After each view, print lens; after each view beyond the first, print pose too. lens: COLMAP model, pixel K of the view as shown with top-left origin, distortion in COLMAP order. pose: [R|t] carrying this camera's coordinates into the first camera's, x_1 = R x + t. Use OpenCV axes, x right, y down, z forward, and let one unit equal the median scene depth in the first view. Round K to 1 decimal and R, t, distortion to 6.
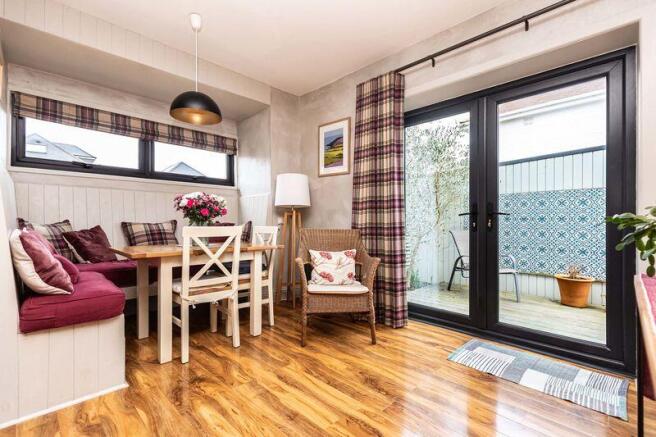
lens RADIAL K [[300.6, 0, 325.8], [0, 300.6, 221.9], [0, 0, 1]] dist [0.000387, -0.000203]
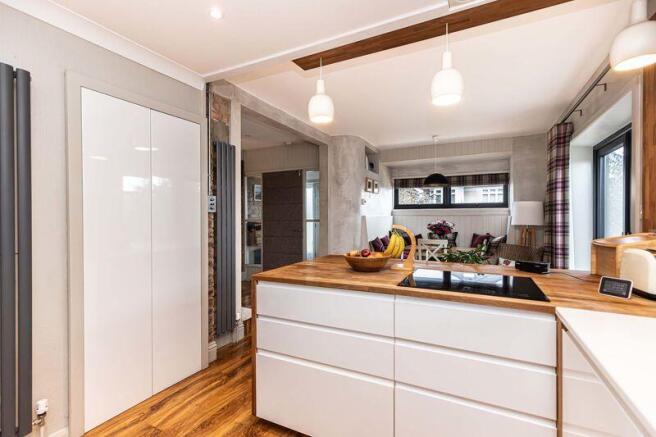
lens RADIAL K [[300.6, 0, 328.0], [0, 300.6, 219.0], [0, 0, 1]] dist [0.000387, -0.000203]
pose [[0.310959, 0.005629, -0.950407, 1.071659], [-0.008063, 0.999962, 0.003285, -0.095197], [0.950389, 0.006642, 0.310993, -0.287863]]
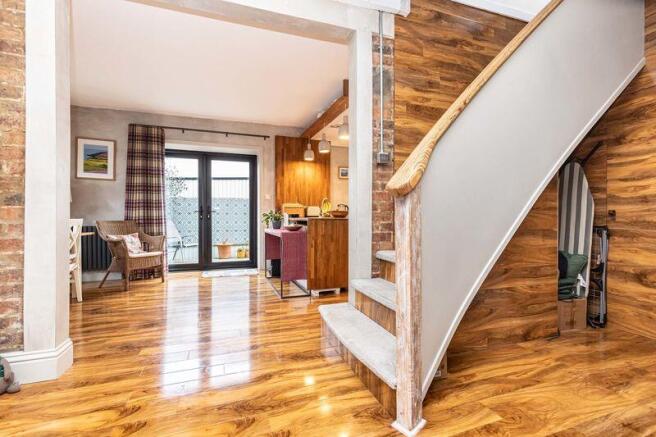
lens RADIAL K [[300.6, 0, 325.9], [0, 300.6, 218.5], [0, 0, 1]] dist [0.000387, -0.000203]
pose [[0.421112, -0.009358, 0.906960, -0.879874], [-0.002847, 0.999928, 0.011639, -0.005251], [-0.907004, -0.007483, 0.421055, -0.545658]]
